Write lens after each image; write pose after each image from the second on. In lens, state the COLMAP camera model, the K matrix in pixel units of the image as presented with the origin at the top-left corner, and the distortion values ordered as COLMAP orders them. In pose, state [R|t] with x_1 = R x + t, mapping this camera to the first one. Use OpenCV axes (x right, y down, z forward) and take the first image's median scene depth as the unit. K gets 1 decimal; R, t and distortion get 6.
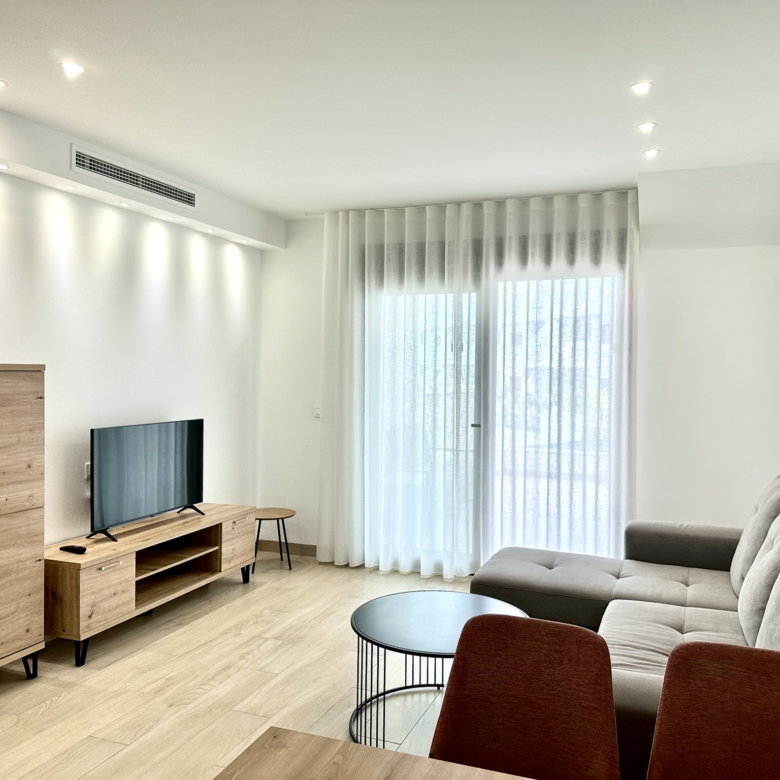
lens RADIAL K [[728.3, 0, 390.5], [0, 728.3, 400.7], [0, 0, 1]] dist [0.148930, -0.294127]
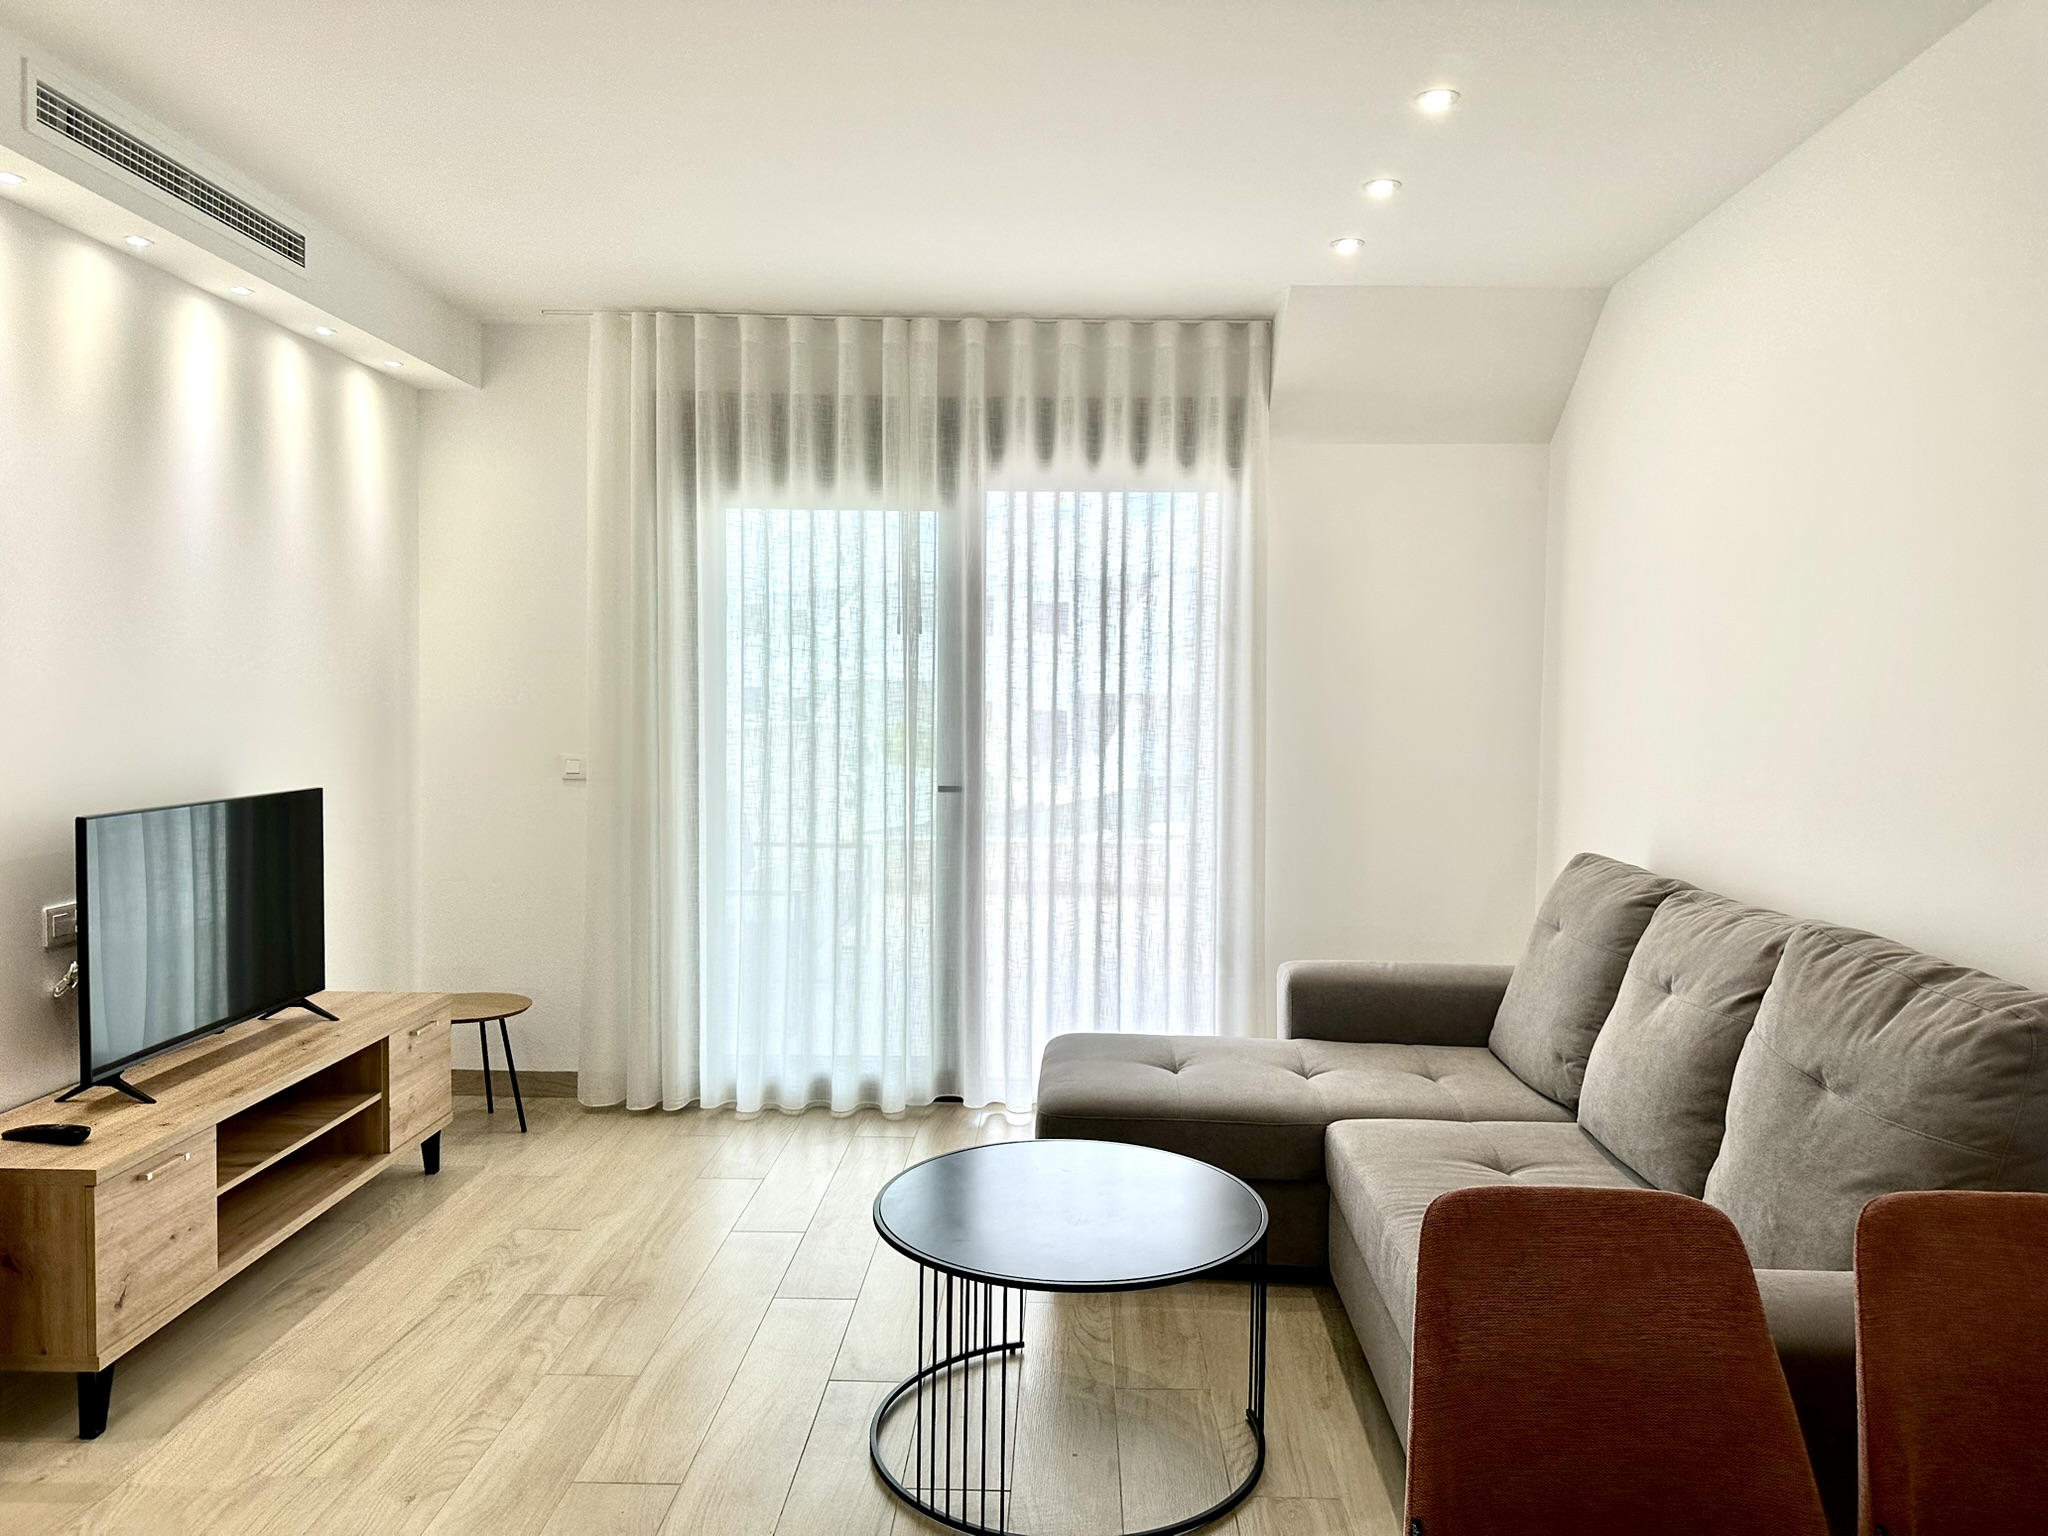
lens RADIAL K [[1442.4, 0, 1024.0], [0, 1442.4, 768.0], [0, 0, 1]] dist [0.055000, -0.067415]
pose [[0.940056, -0.017800, 0.340555, -0.176757], [0.013475, 0.999796, 0.015059, 0.007316], [-0.340754, -0.009567, 0.940104, 0.110316]]
